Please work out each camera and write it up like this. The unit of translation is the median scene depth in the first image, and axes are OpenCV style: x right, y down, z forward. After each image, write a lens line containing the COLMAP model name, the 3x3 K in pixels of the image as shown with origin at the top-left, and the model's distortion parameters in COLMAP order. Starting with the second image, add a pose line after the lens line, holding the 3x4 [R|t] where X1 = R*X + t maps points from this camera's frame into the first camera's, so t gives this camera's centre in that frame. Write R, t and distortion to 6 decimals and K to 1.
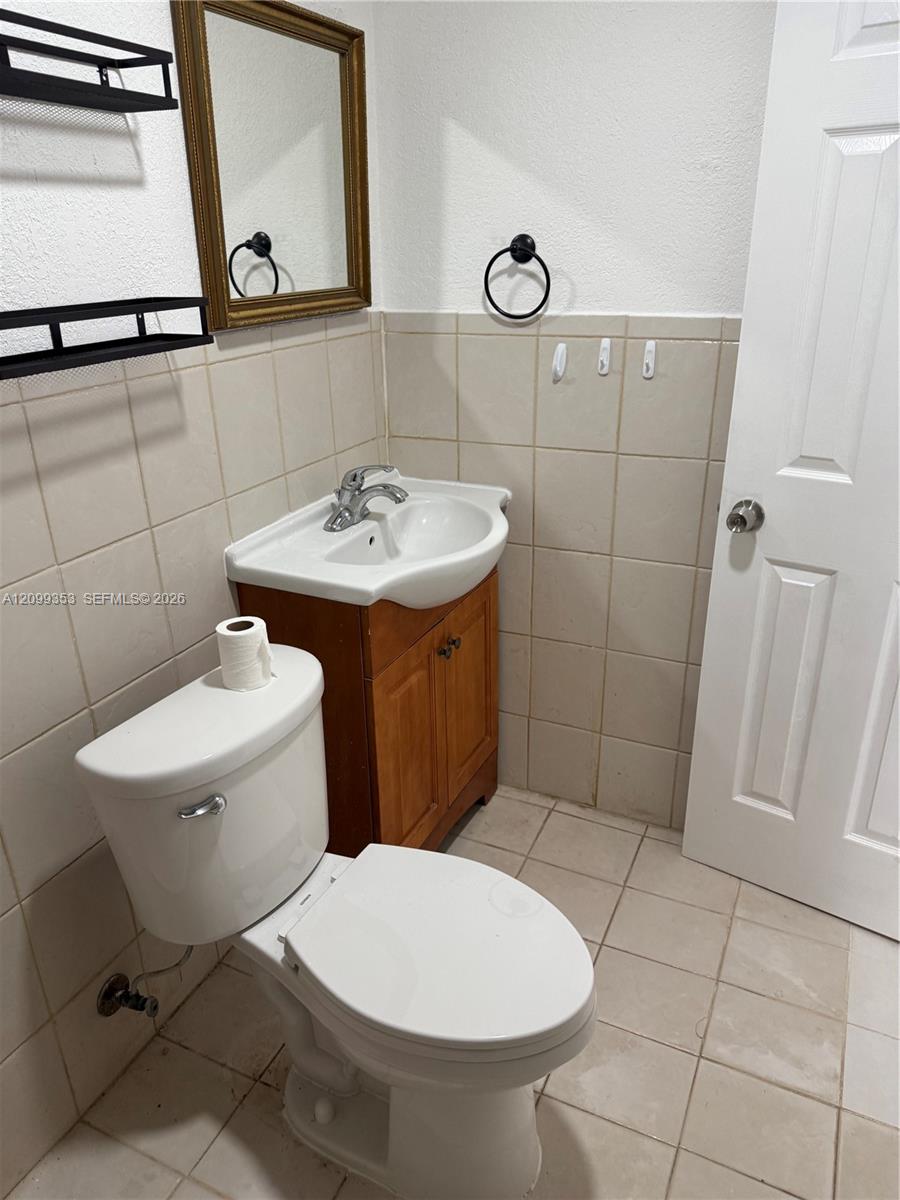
lens RADIAL K [[845.8, 0, 447.3], [0, 845.8, 605.7], [0, 0, 1]] dist [0.014427, 0.005713]
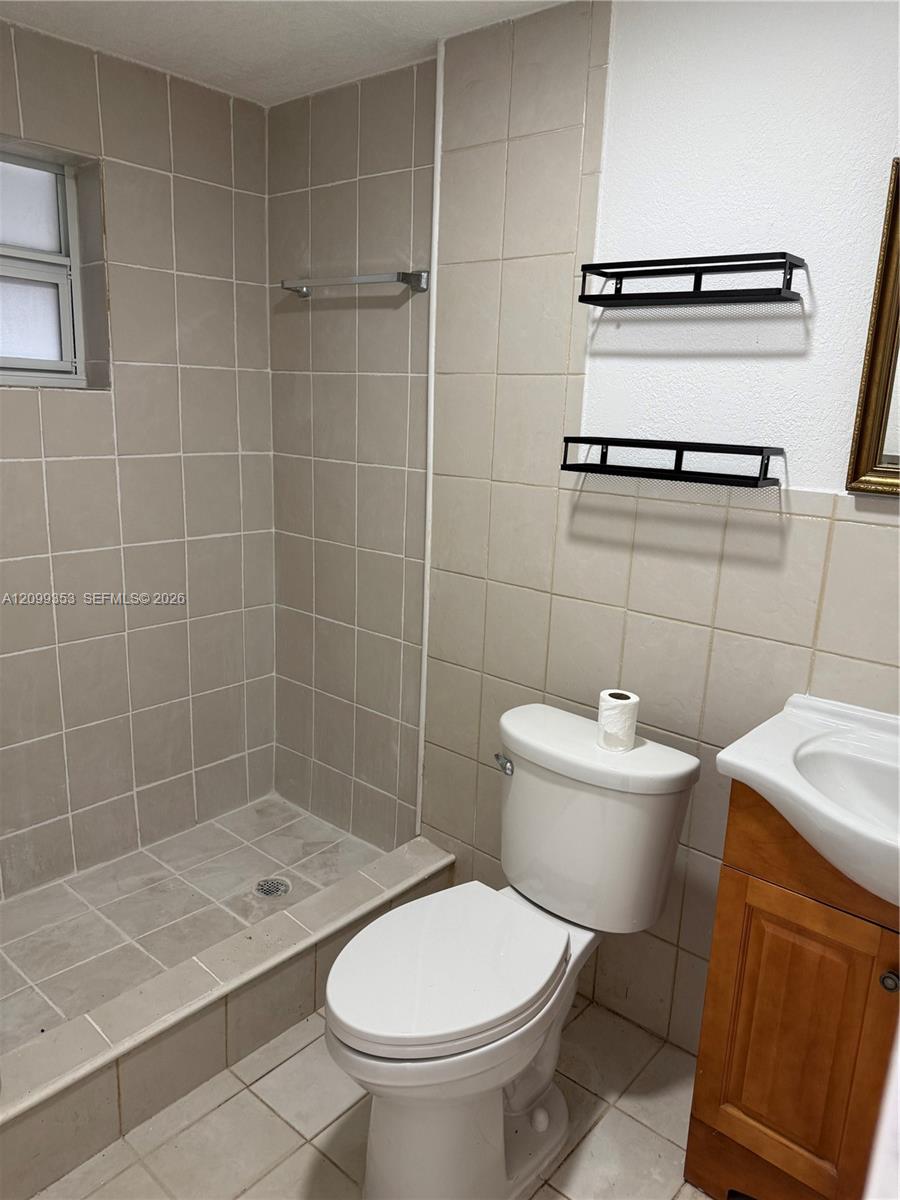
lens RADIAL K [[845.8, 0, 449.8], [0, 845.8, 594.0], [0, 0, 1]] dist [0.014427, 0.005713]
pose [[-0.253603, 0.236087, -0.938056, 0.900010], [-0.416407, 0.848660, 0.326163, -0.391227], [0.873093, 0.473329, -0.116914, 0.855098]]
